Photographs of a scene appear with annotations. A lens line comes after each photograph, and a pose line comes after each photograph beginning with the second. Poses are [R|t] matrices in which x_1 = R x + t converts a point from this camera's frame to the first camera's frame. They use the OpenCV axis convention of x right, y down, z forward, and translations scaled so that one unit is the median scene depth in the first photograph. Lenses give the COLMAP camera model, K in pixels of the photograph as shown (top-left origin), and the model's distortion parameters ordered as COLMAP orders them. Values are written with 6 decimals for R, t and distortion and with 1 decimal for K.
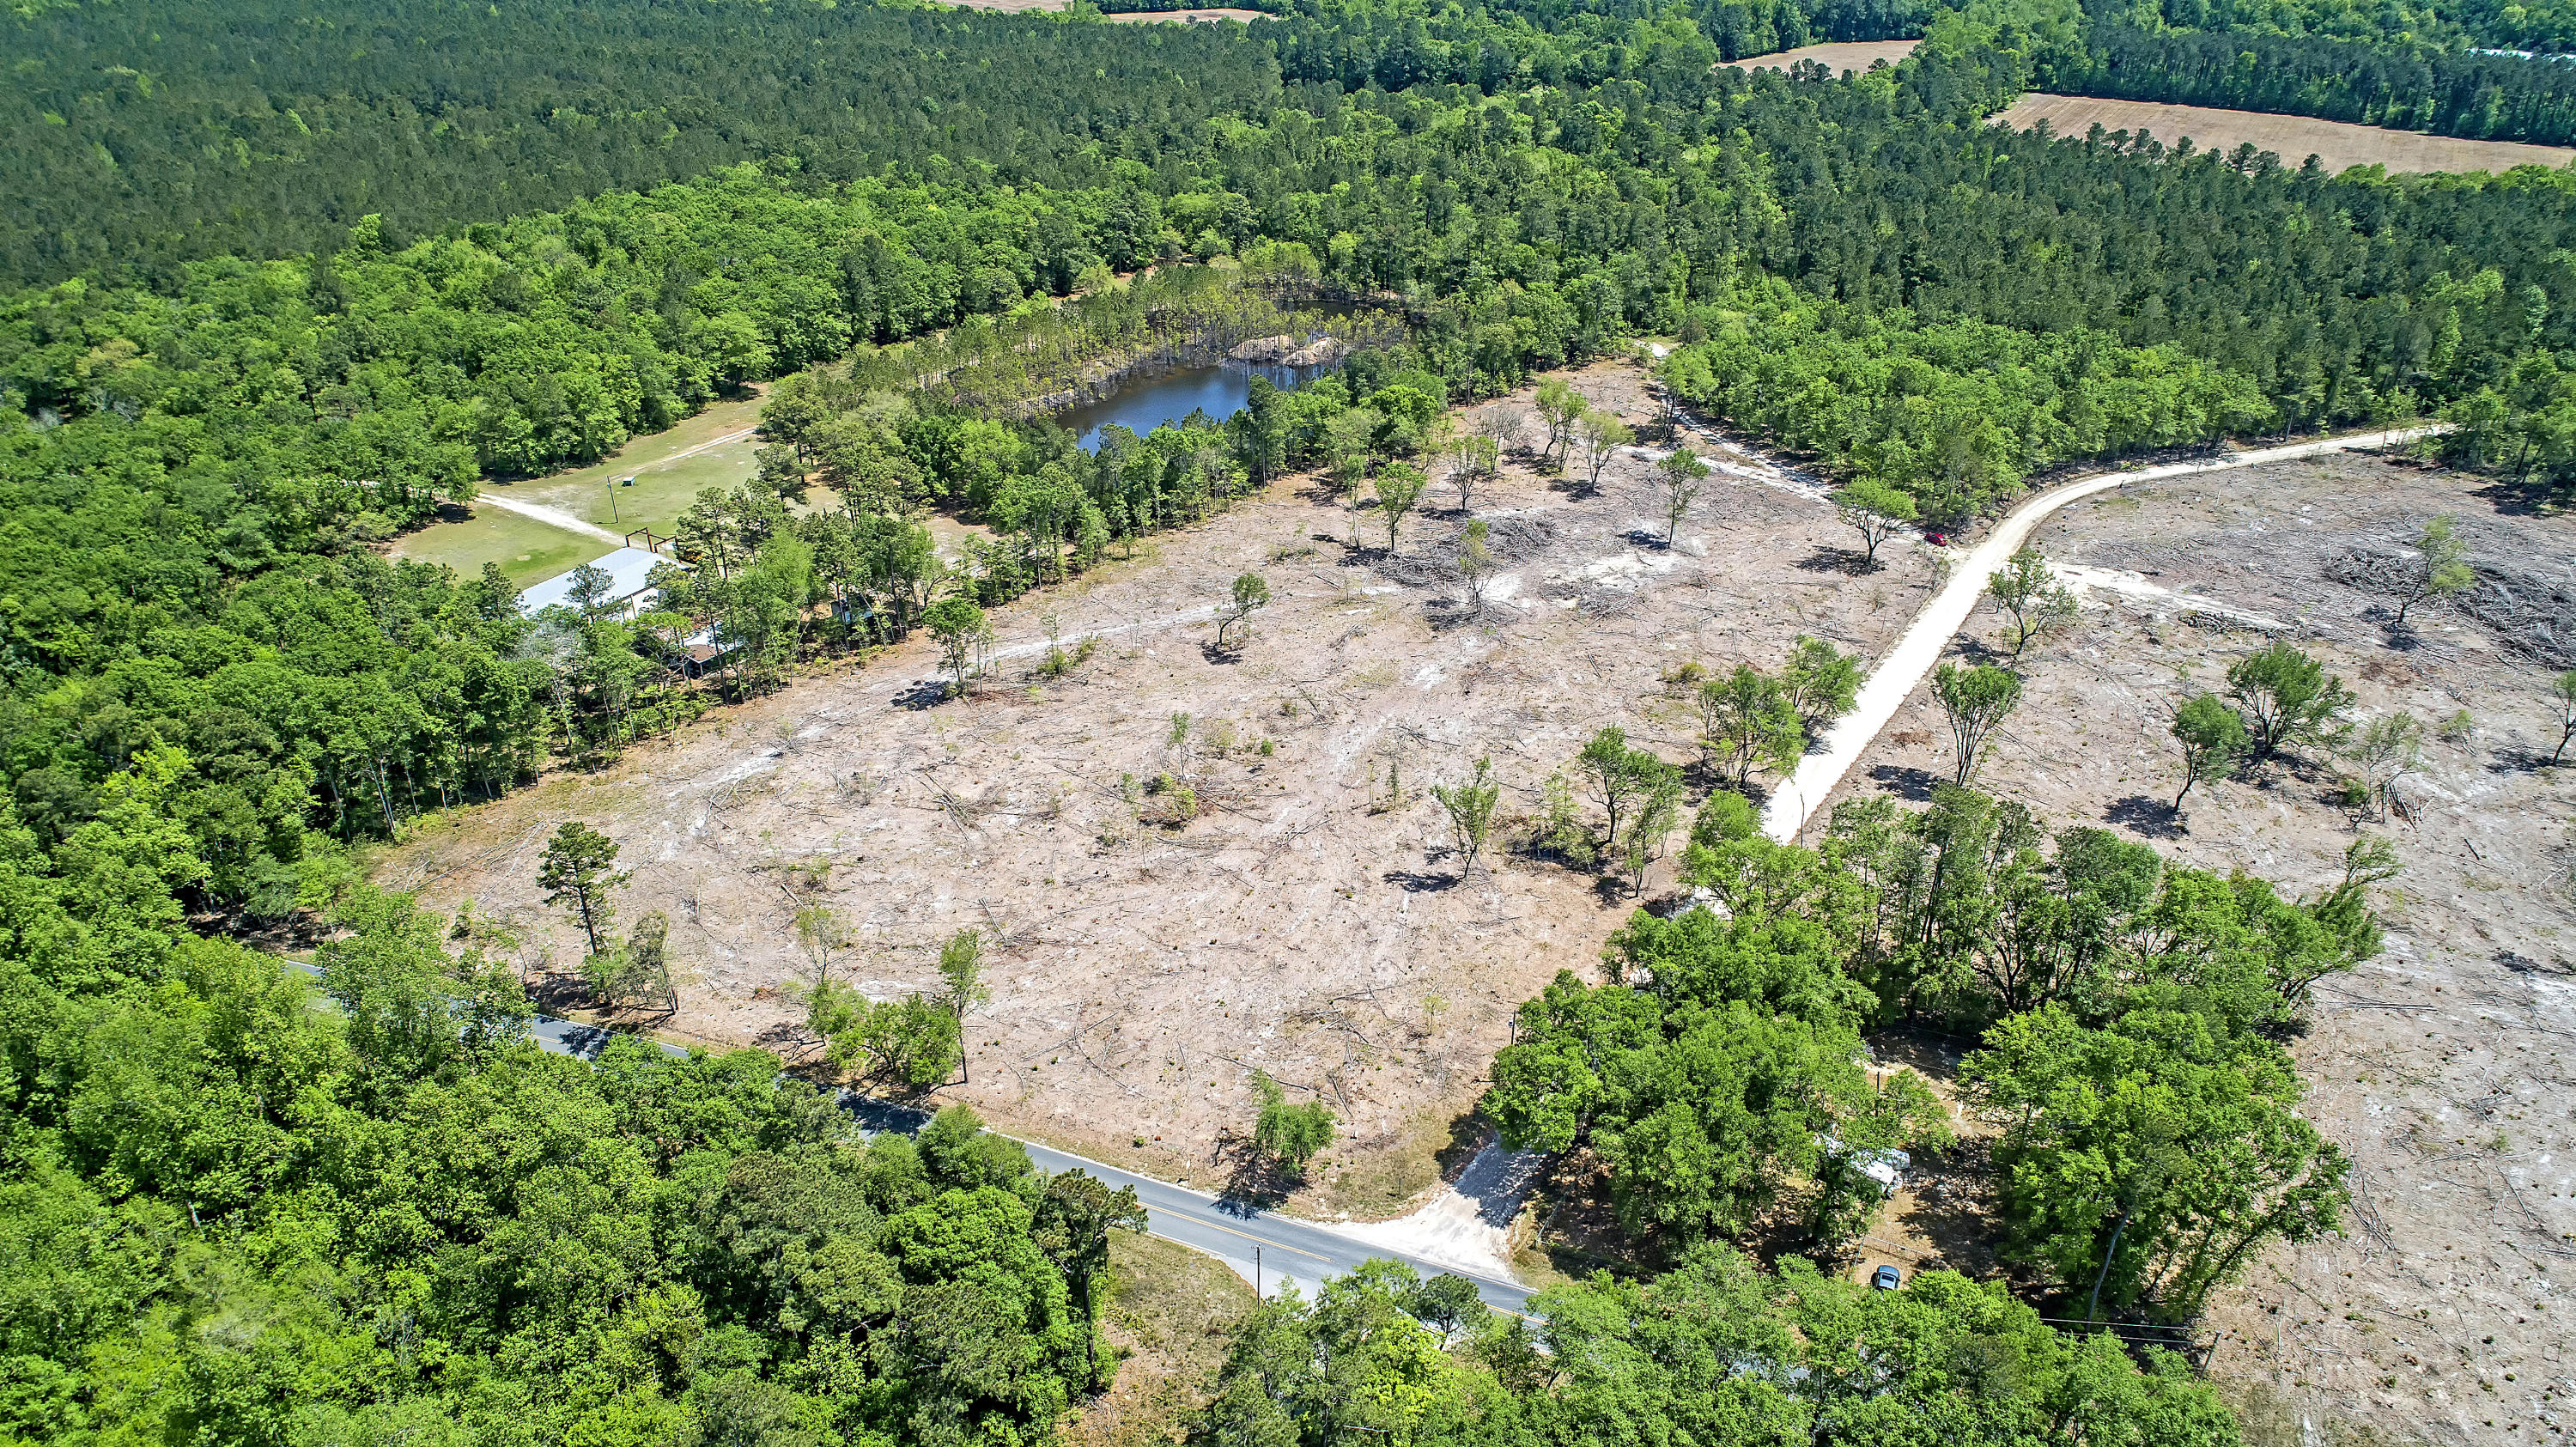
lens RADIAL K [[1723.5, 0, 1288.0], [0, 1723.5, 723.5], [0, 0, 1]] dist [-0.016310, 0.004795]
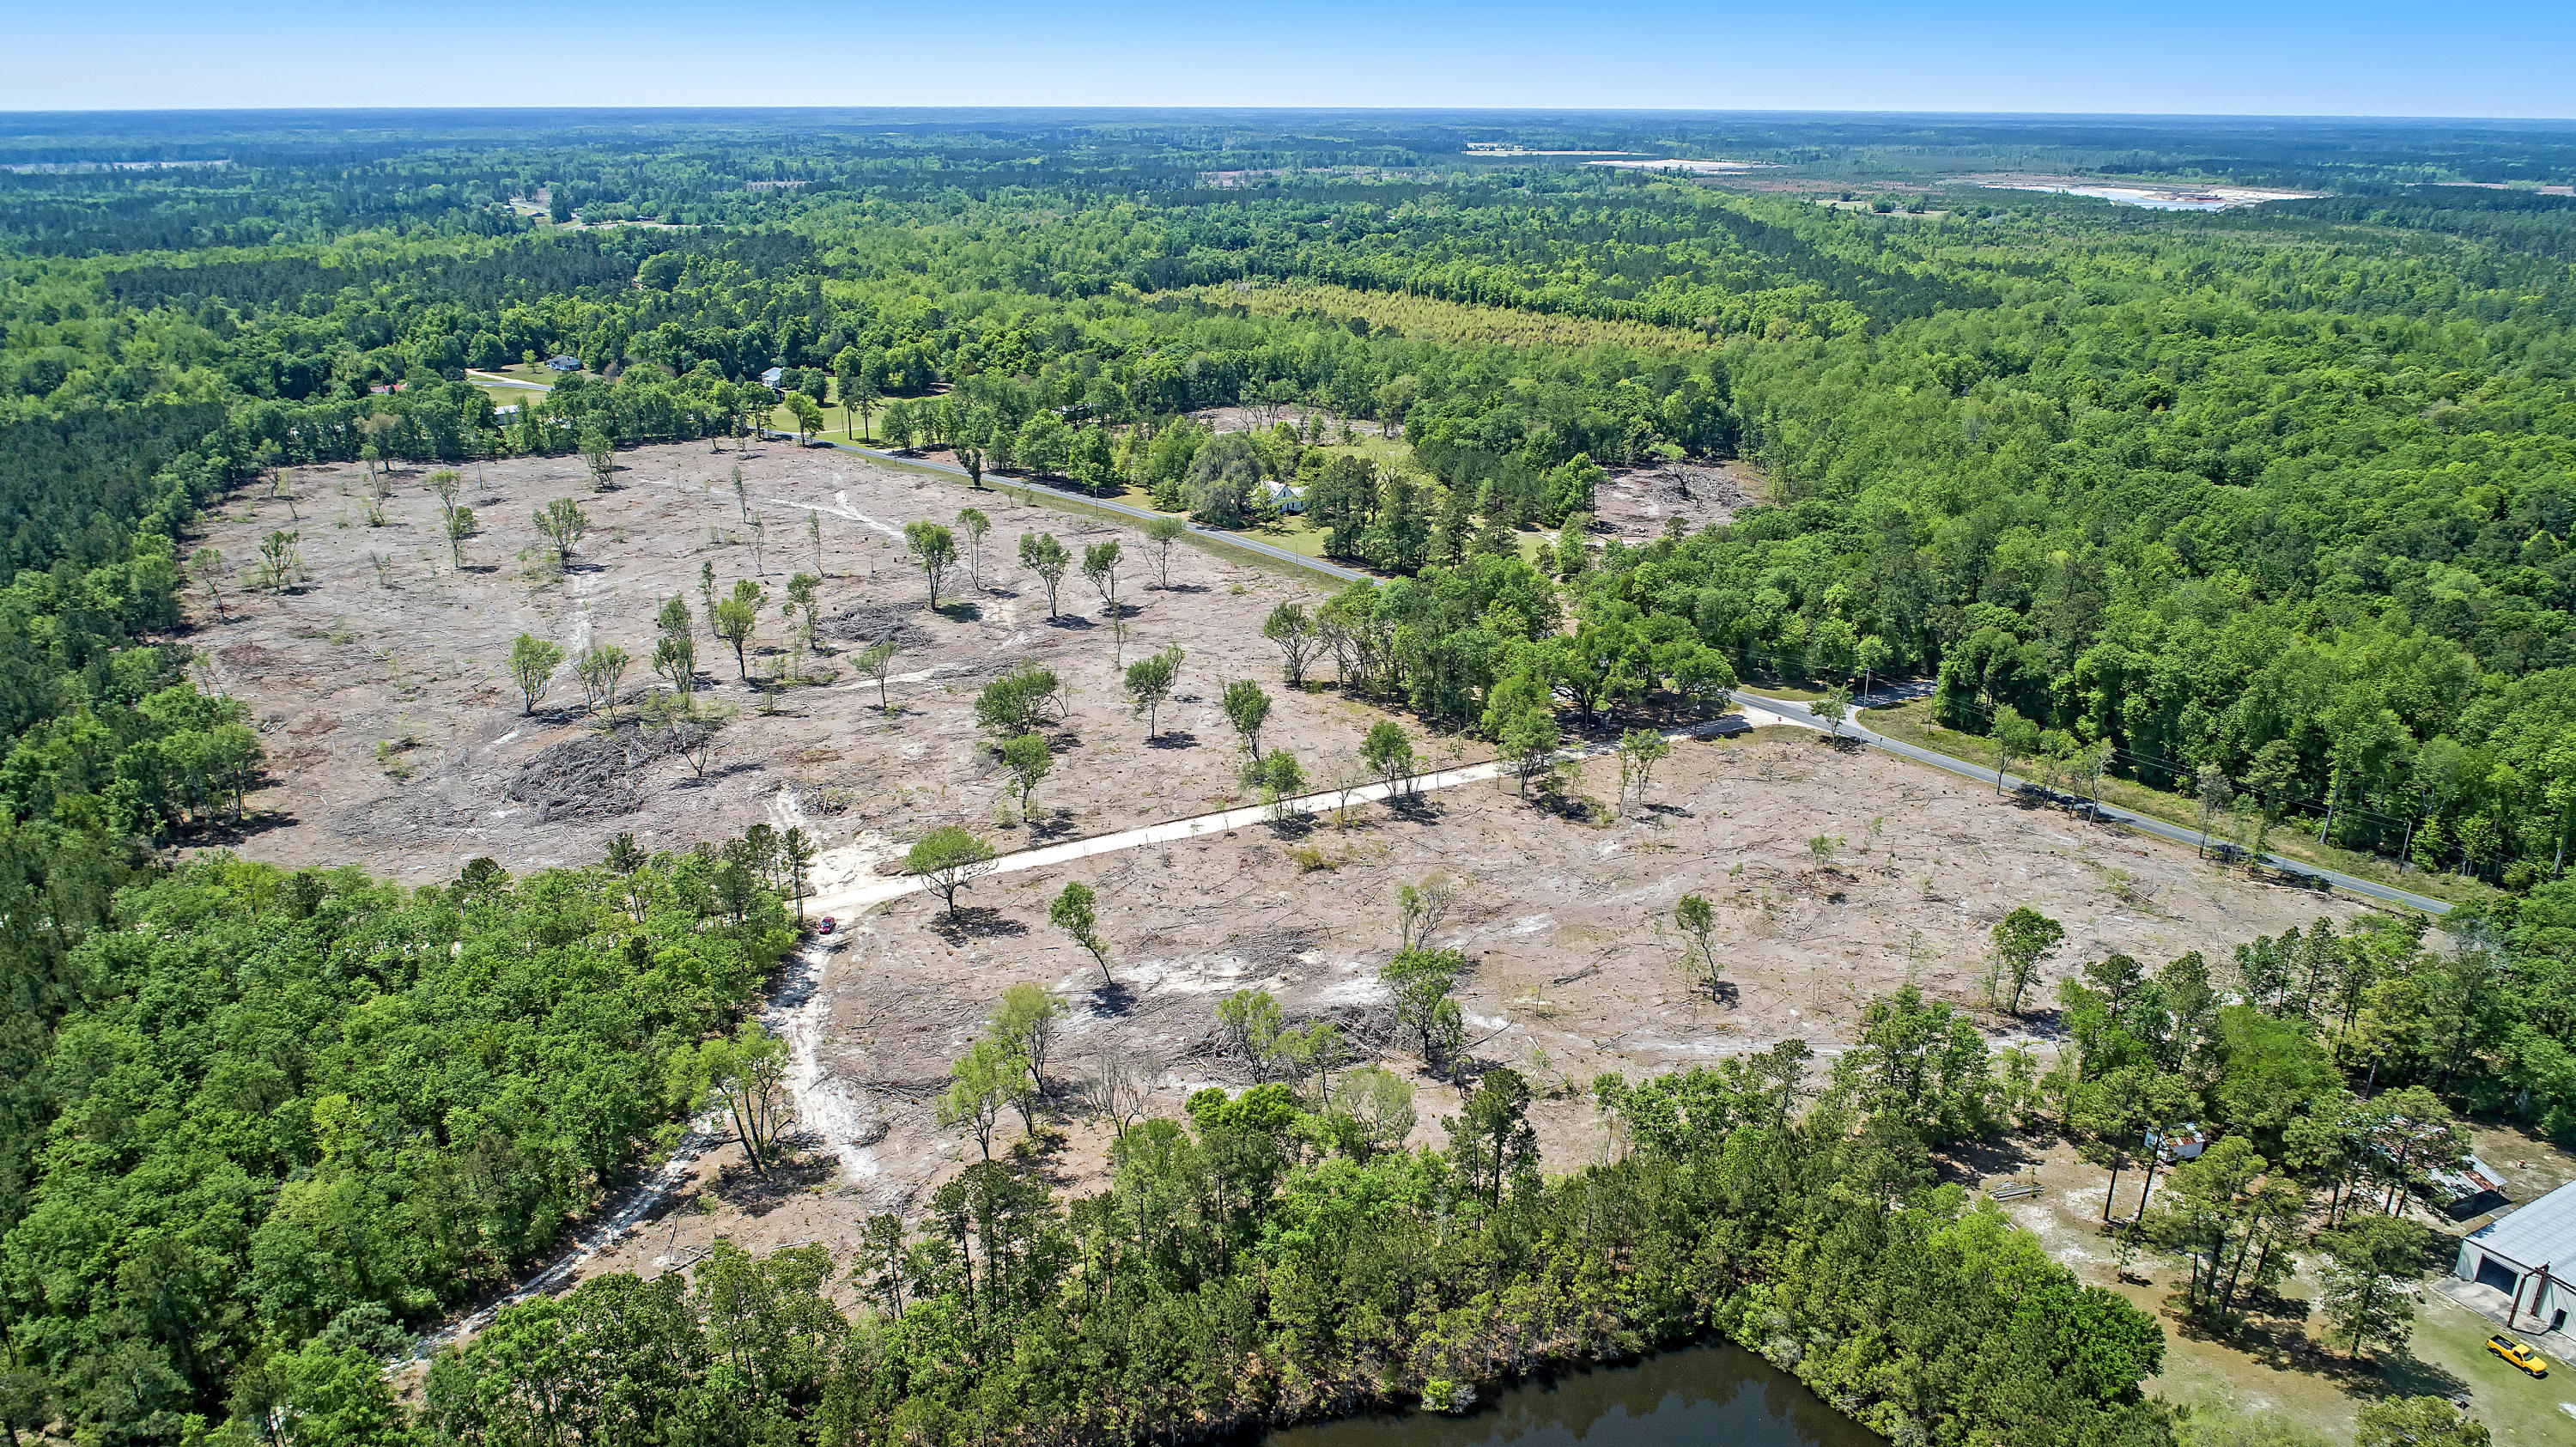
lens RADIAL K [[1723.5, 0, 1288.0], [0, 1723.5, 723.5], [0, 0, 1]] dist [-0.016310, 0.004795]
pose [[-0.869271, -0.171605, 0.463594, -0.243177], [0.240696, 0.672206, 0.700147, -0.844099], [-0.431779, 0.720202, -0.543025, 1.505344]]
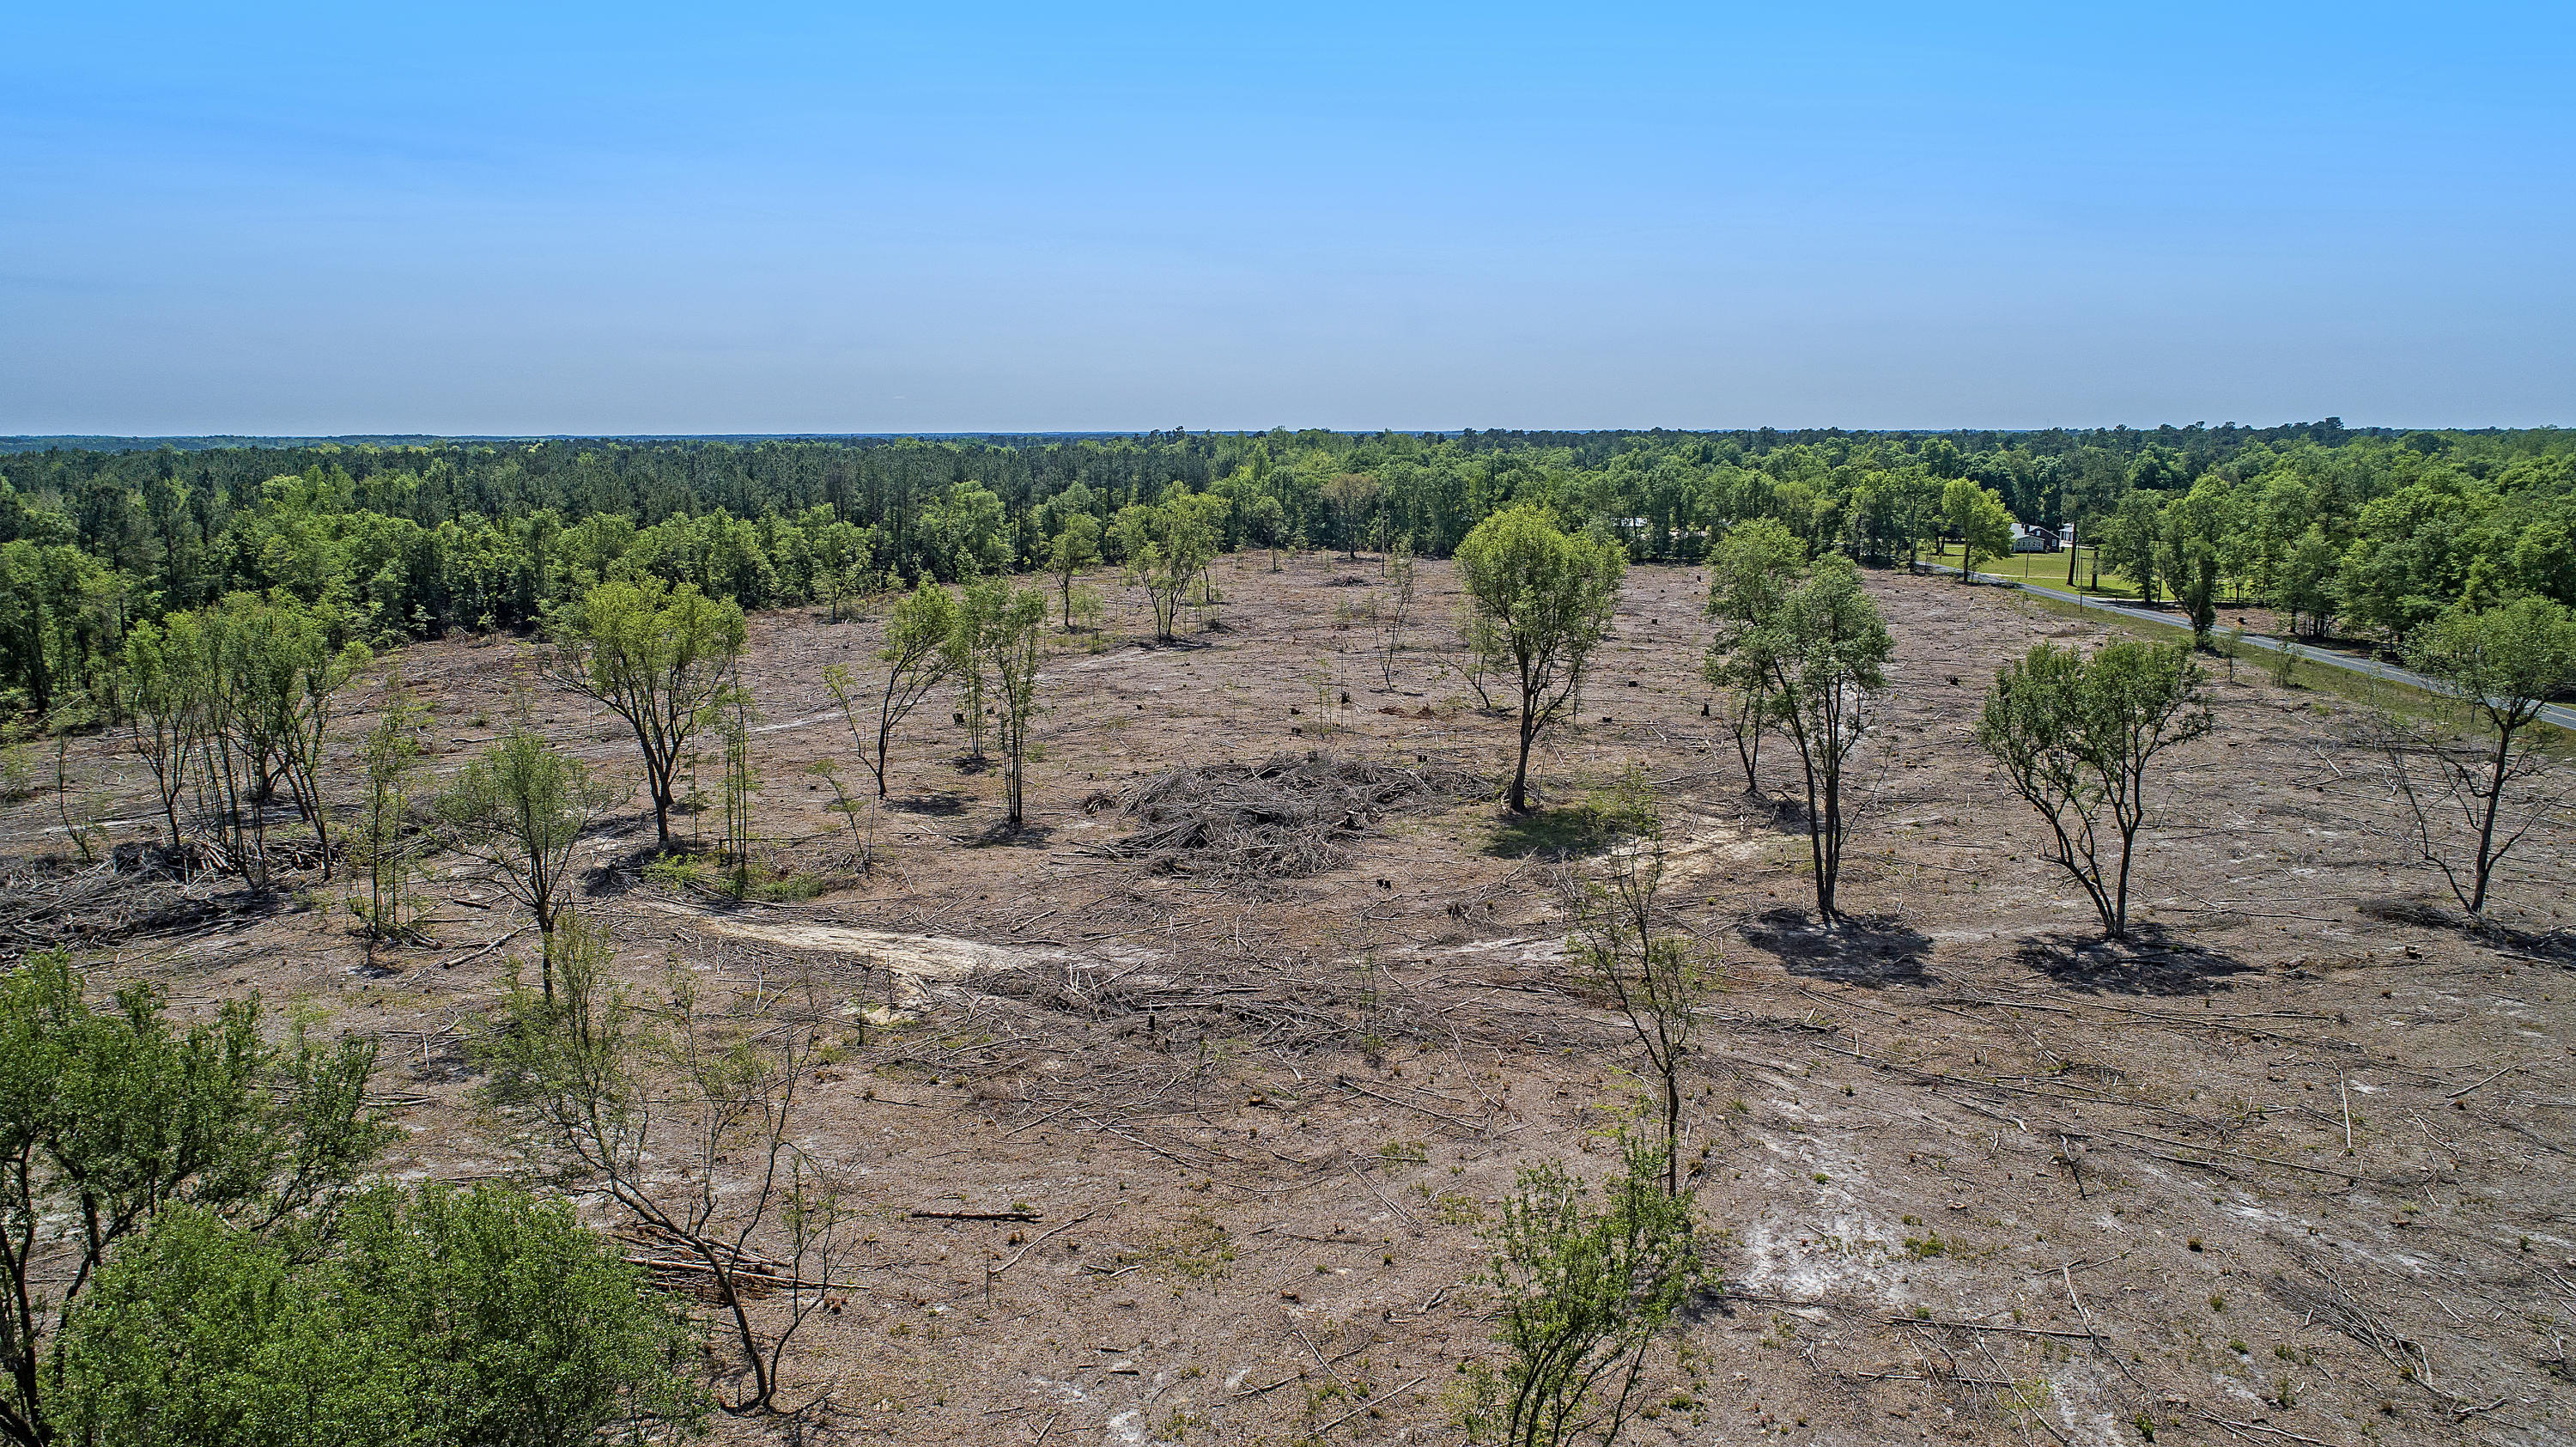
lens RADIAL K [[1681.9, 0, 1288.0], [0, 1681.9, 723.5], [0, 0, 1]] dist [-0.003501, 0.000217]
pose [[-0.162352, -0.167575, 0.972399, 0.354185], [0.480134, 0.847524, 0.226219, -0.029491], [-0.862040, 0.503609, -0.057139, 0.768694]]
